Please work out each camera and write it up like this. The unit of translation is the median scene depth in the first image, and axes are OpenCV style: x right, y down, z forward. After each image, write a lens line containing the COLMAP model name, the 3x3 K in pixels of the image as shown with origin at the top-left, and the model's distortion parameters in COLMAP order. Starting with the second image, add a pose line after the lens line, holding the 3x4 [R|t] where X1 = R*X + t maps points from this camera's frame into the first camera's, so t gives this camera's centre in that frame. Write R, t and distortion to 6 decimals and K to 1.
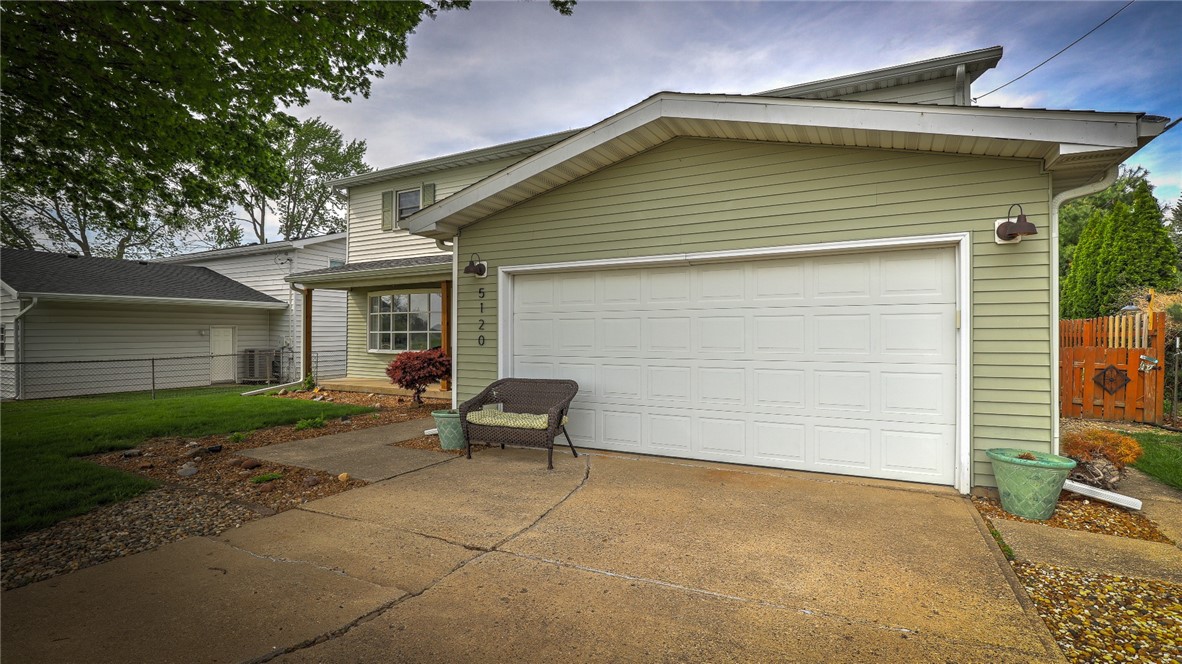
lens RADIAL K [[541.3, 0, 591.0], [0, 541.3, 332.0], [0, 0, 1]] dist [-0.034733, -0.000057]
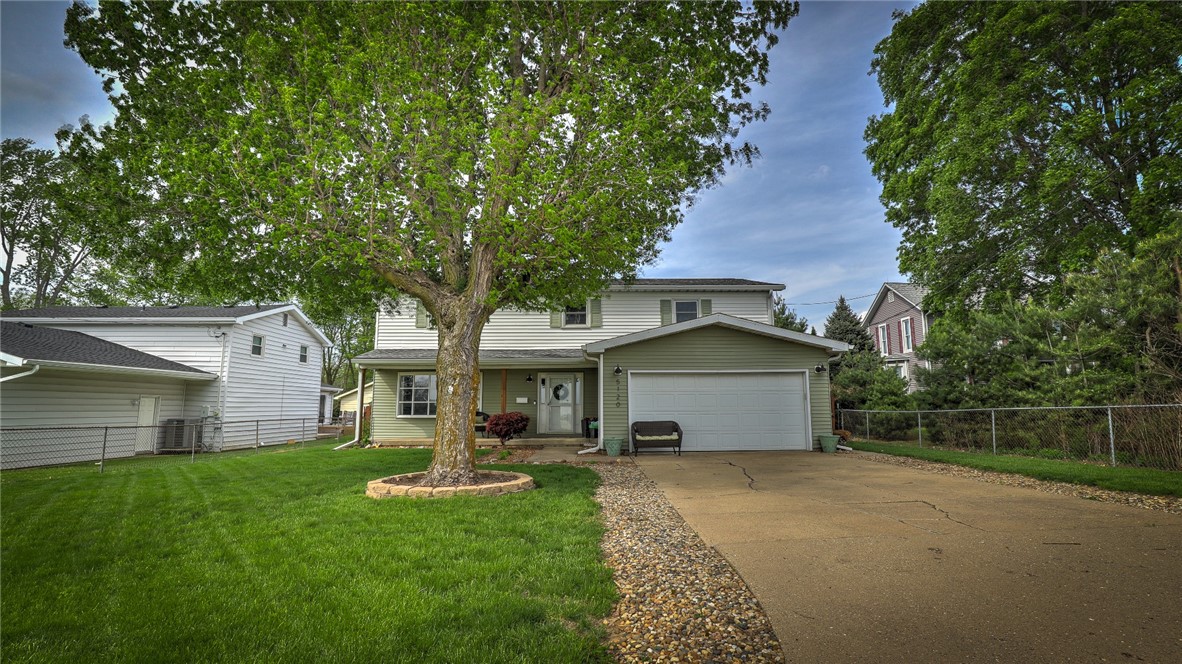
lens RADIAL K [[541.3, 0, 591.0], [0, 541.3, 332.0], [0, 0, 1]] dist [-0.034733, -0.000057]
pose [[0.884460, 0.060056, 0.462735, -0.439748], [0.003081, 0.990910, -0.134494, 0.006406], [-0.466606, 0.120381, 0.876235, -0.286657]]
